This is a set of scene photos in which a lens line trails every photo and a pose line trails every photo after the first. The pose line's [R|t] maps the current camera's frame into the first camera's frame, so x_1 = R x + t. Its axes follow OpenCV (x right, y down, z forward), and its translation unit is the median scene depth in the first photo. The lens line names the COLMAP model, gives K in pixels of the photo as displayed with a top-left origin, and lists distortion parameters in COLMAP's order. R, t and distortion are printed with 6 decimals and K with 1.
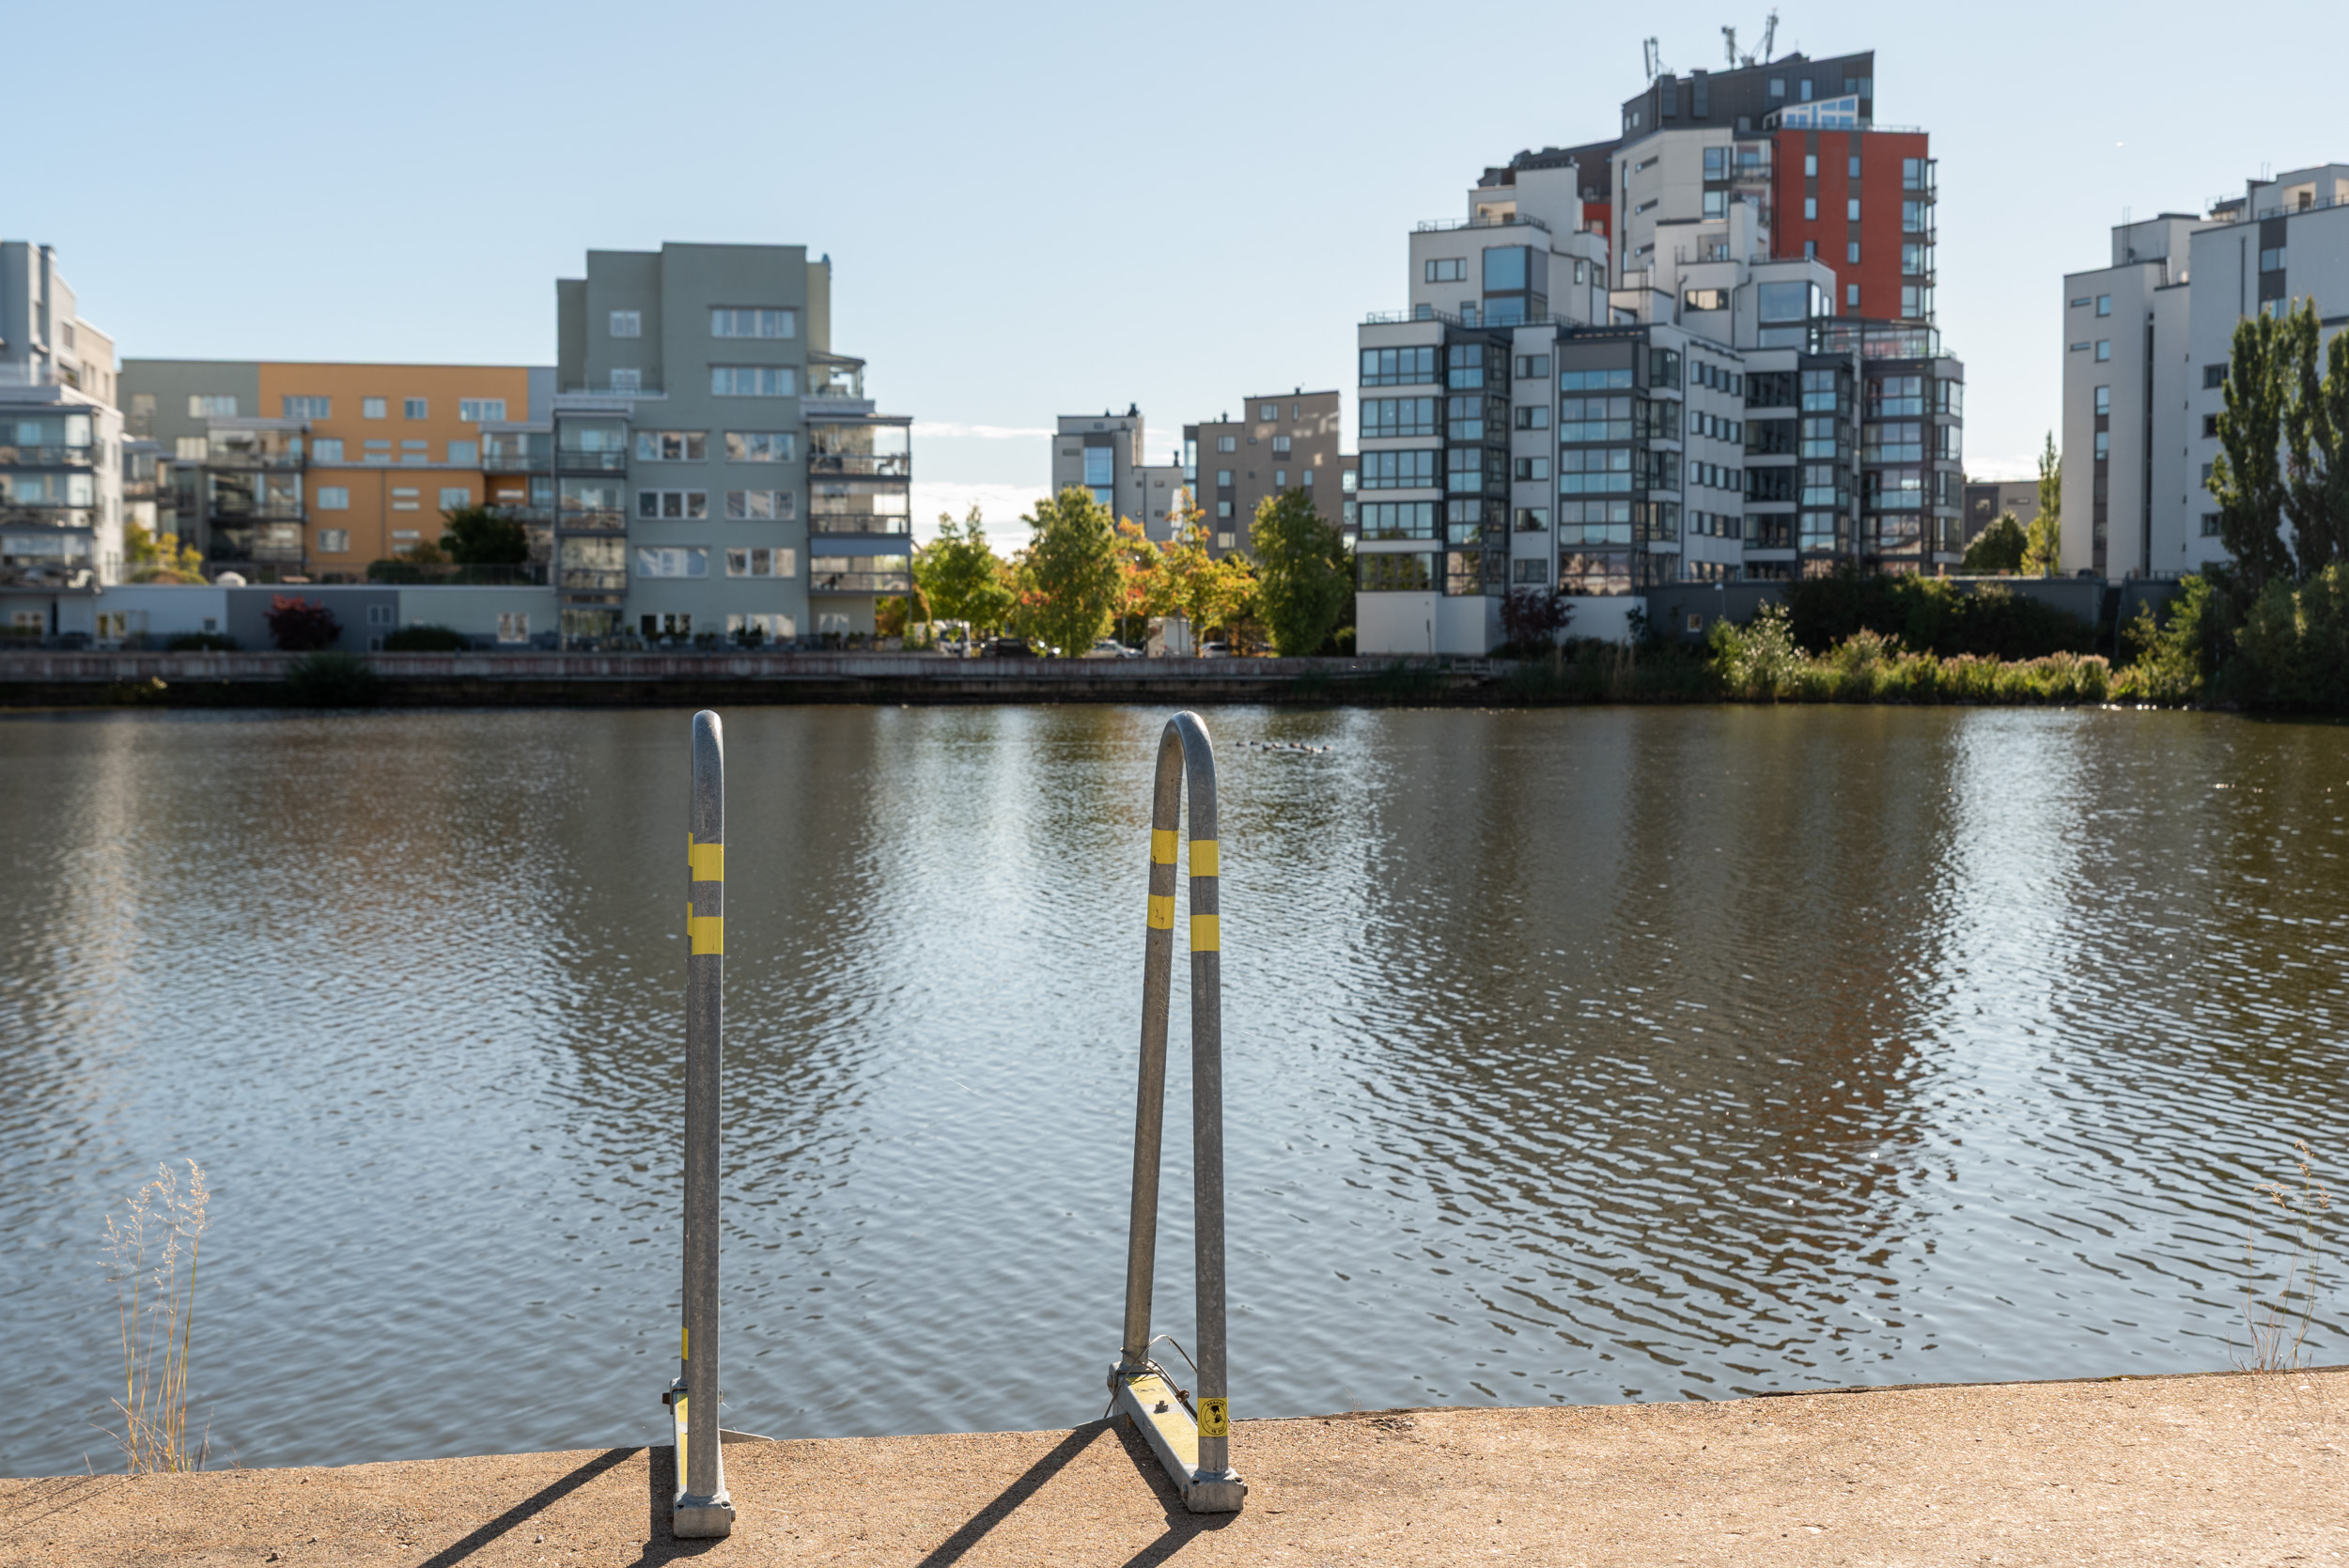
lens RADIAL K [[2807.6, 0, 1129.5], [0, 2807.6, 713.8], [0, 0, 1]] dist [0.004783, 0.036428]
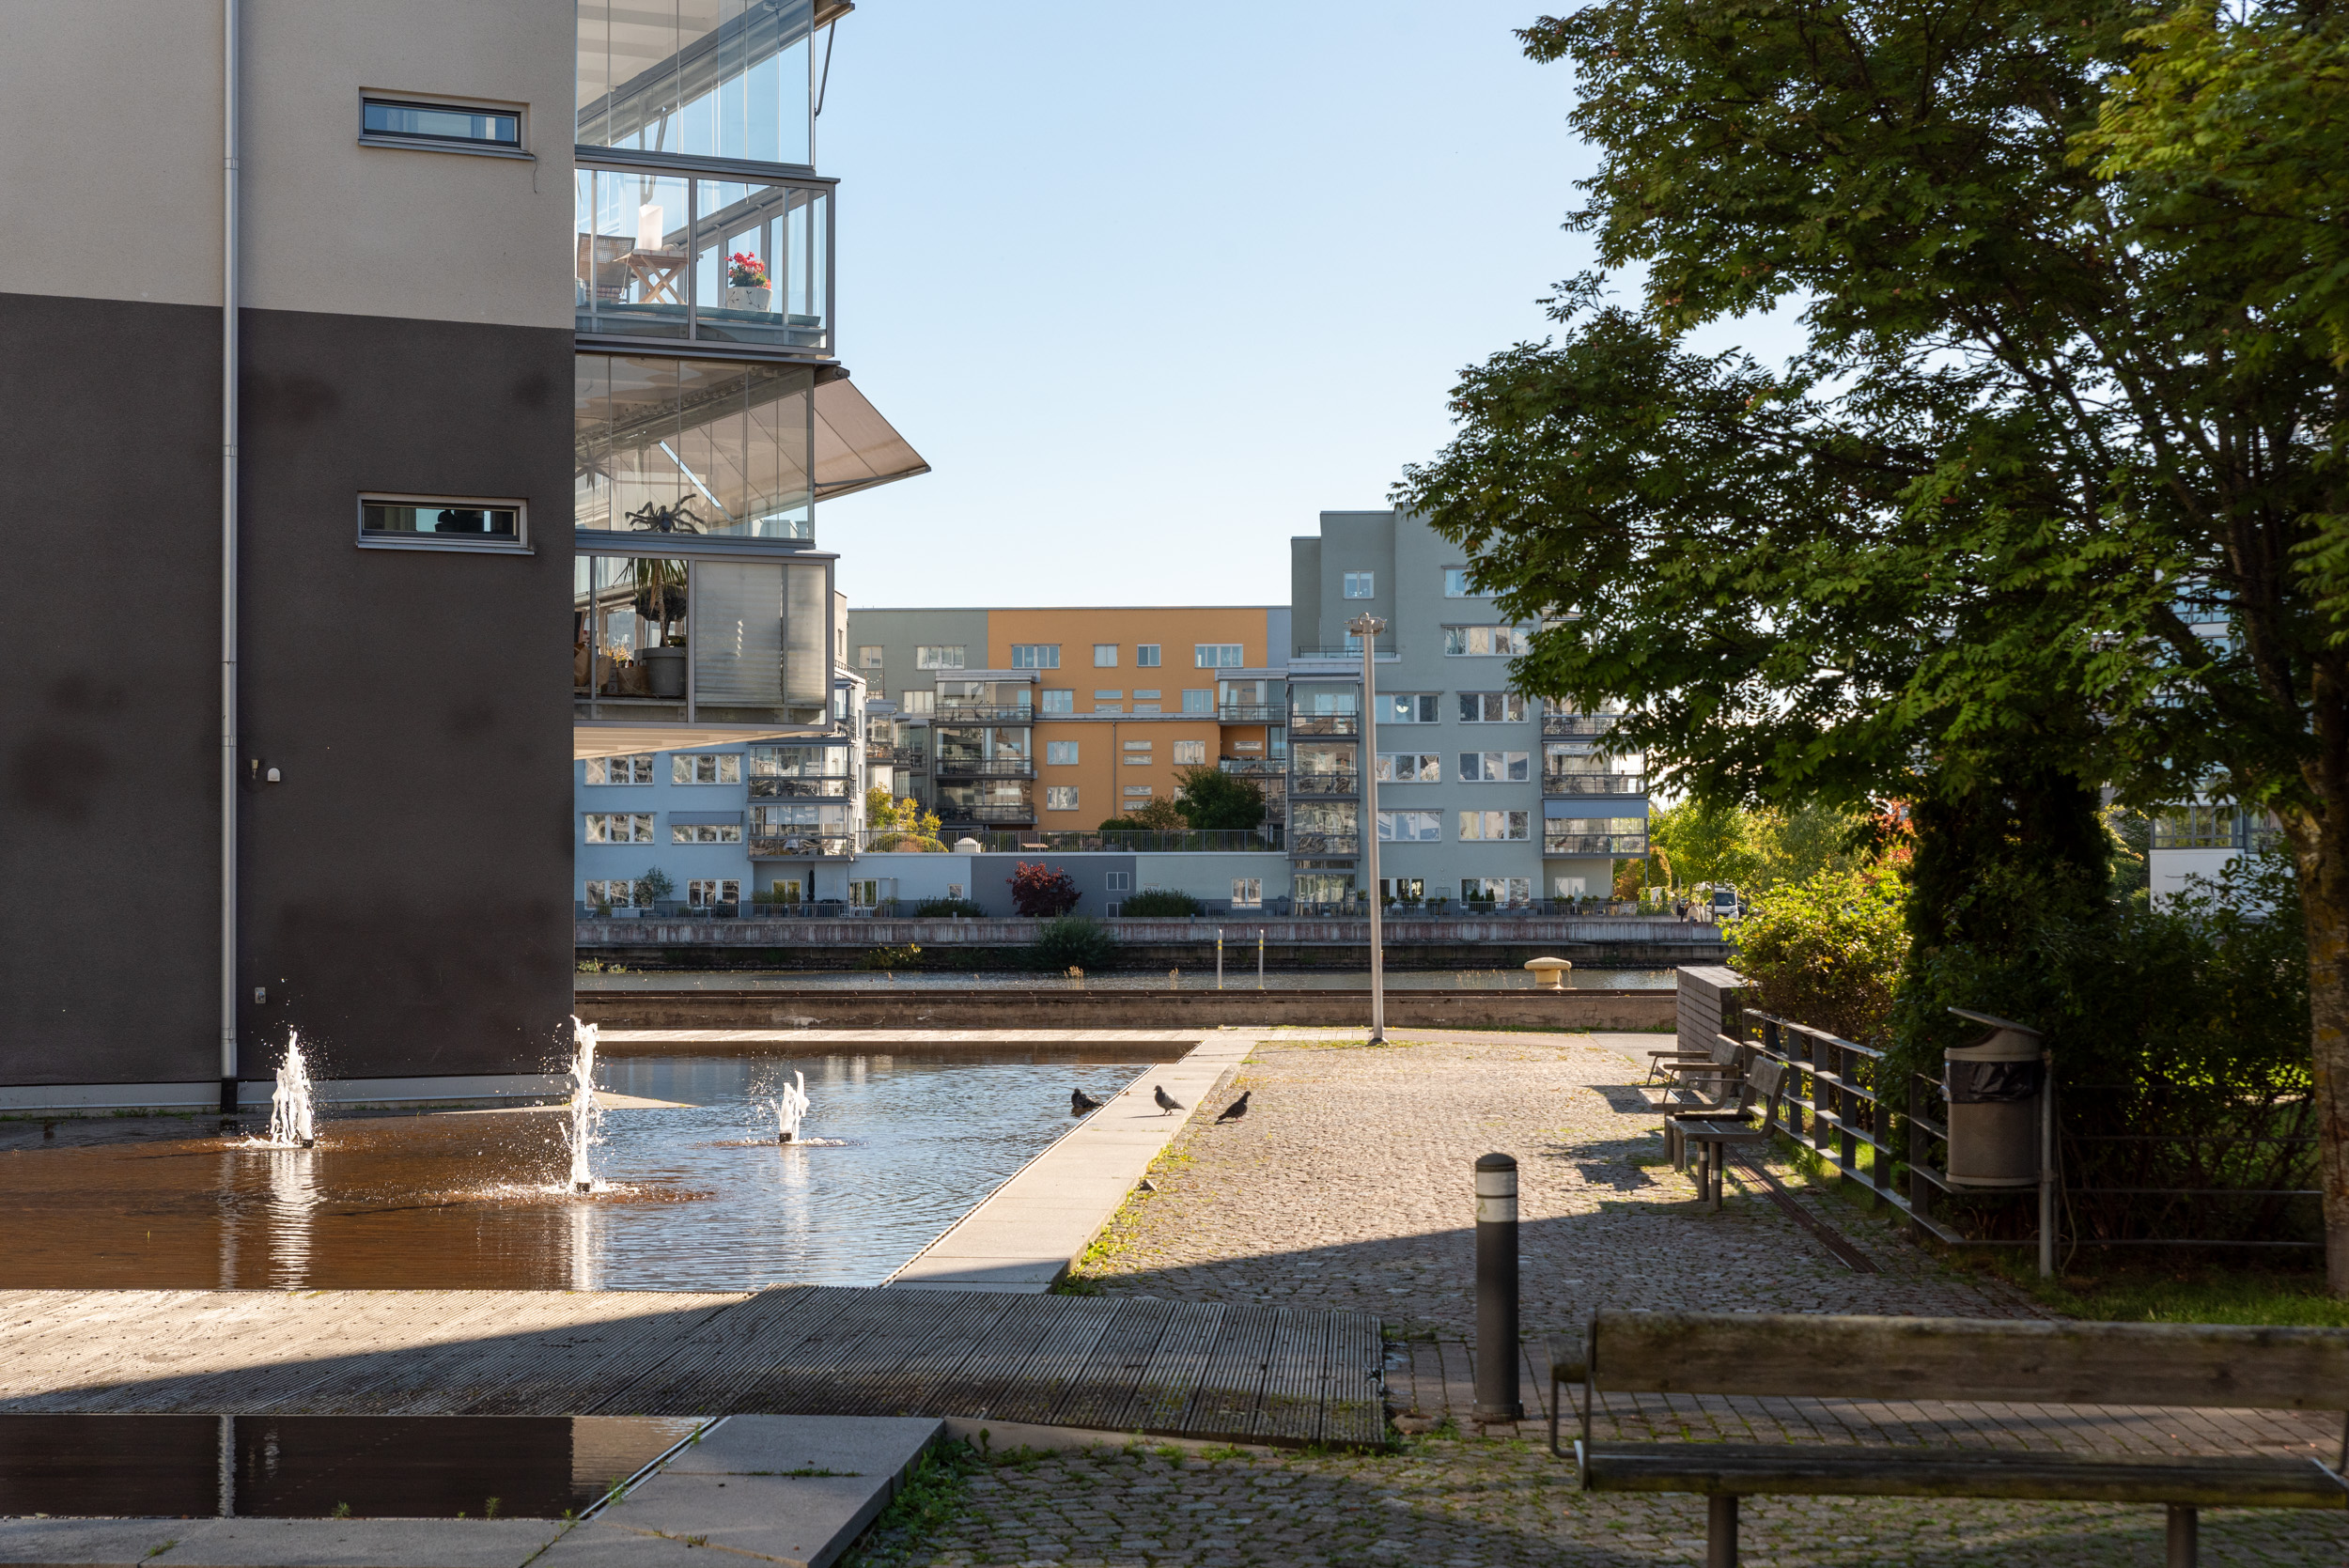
lens RADIAL K [[3954.1, 0, 1174.5], [0, 3954.1, 784.0], [0, 0, 1]] dist [0.024210, 0.046977]
pose [[0.971578, -0.010676, -0.236477, 0.080823], [-0.002356, 0.998497, -0.054758, 0.006908], [0.236706, 0.053759, 0.970093, -0.339645]]
